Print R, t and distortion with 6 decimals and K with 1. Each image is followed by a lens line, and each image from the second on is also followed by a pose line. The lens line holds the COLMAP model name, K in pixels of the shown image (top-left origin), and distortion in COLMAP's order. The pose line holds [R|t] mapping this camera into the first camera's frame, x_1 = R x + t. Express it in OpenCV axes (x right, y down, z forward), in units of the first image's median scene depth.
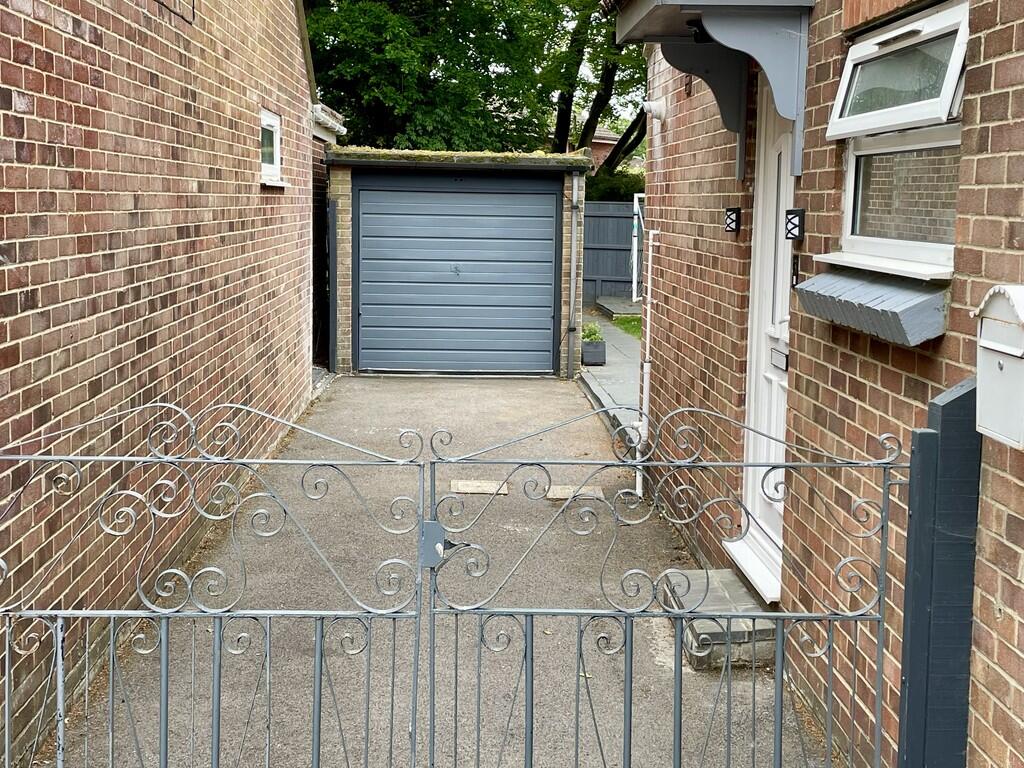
lens RADIAL K [[1423.1, 0, 513.1], [0, 1423.1, 384.9], [0, 0, 1]] dist [0.050986, 0.000000]
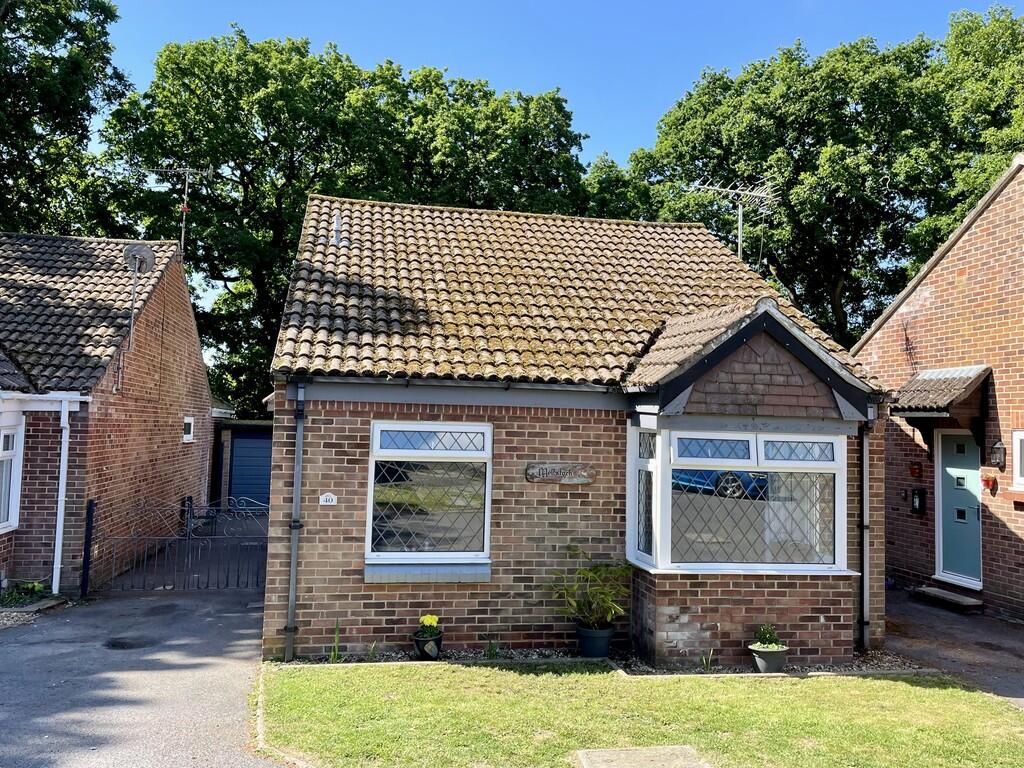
lens RADIAL K [[875.4, 0, 512.7], [0, 875.4, 376.6], [0, 0, 1]] dist [0.041250, -0.014811]
pose [[0.989857, 0.016524, 0.141103, 0.187262], [0.009809, 0.982893, -0.183917, 0.053555], [-0.141729, 0.183436, 0.972761, -0.702168]]
